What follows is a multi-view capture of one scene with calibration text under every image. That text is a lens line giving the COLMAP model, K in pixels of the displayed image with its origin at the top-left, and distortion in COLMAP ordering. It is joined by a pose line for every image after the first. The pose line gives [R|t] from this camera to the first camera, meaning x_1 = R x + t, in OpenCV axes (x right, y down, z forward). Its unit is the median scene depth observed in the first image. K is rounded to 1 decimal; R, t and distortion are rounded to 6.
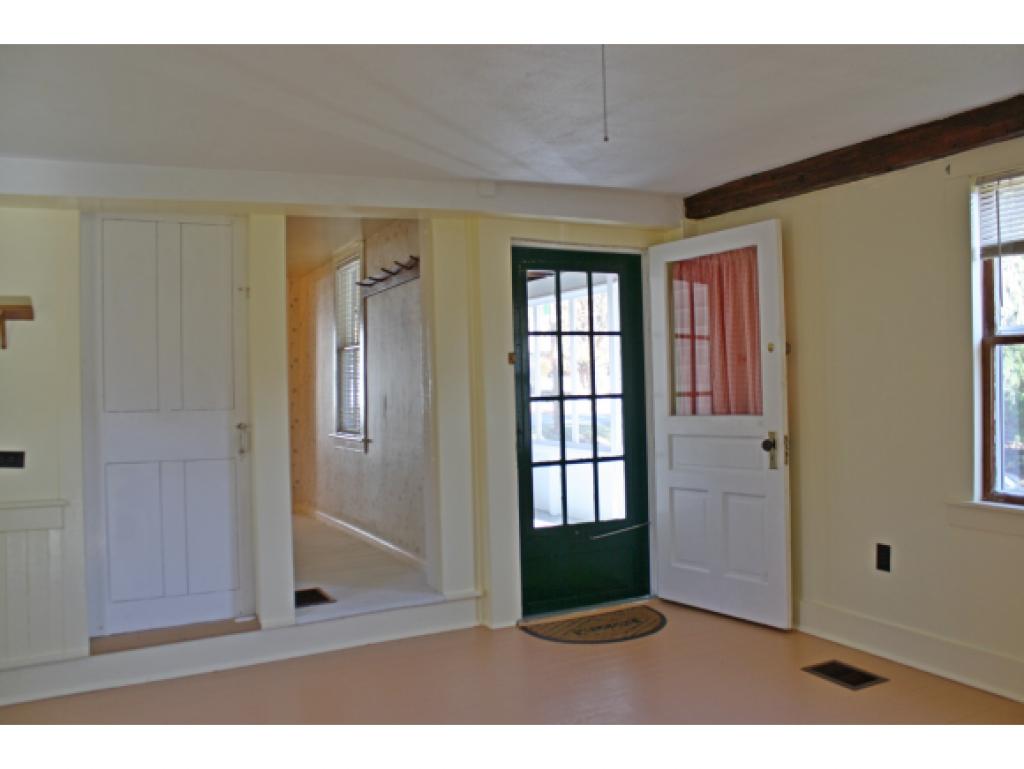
lens RADIAL K [[904.4, 0, 508.8], [0, 904.4, 384.8], [0, 0, 1]] dist [-0.125546, 0.089514]
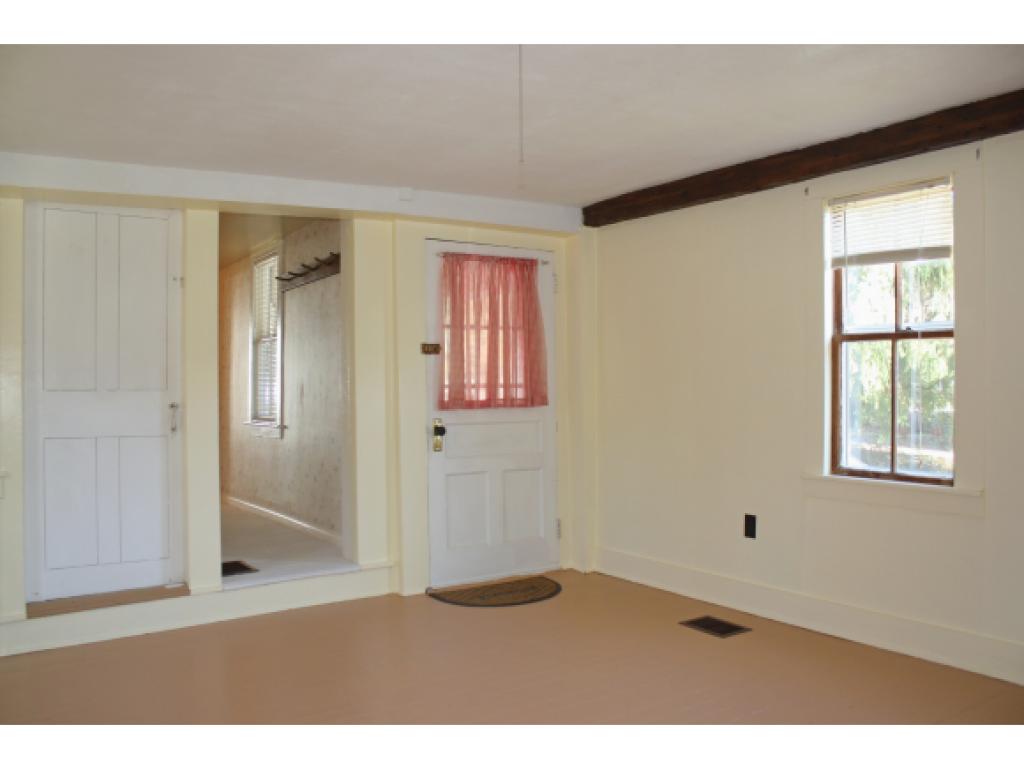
lens RADIAL K [[904.4, 0, 516.6], [0, 904.4, 385.5], [0, 0, 1]] dist [-0.125546, 0.089514]
pose [[0.992469, 0.014223, 0.121670, -0.019779], [-0.013843, 0.999896, -0.003967, 0.019849], [-0.121713, 0.002253, 0.992563, -0.110002]]
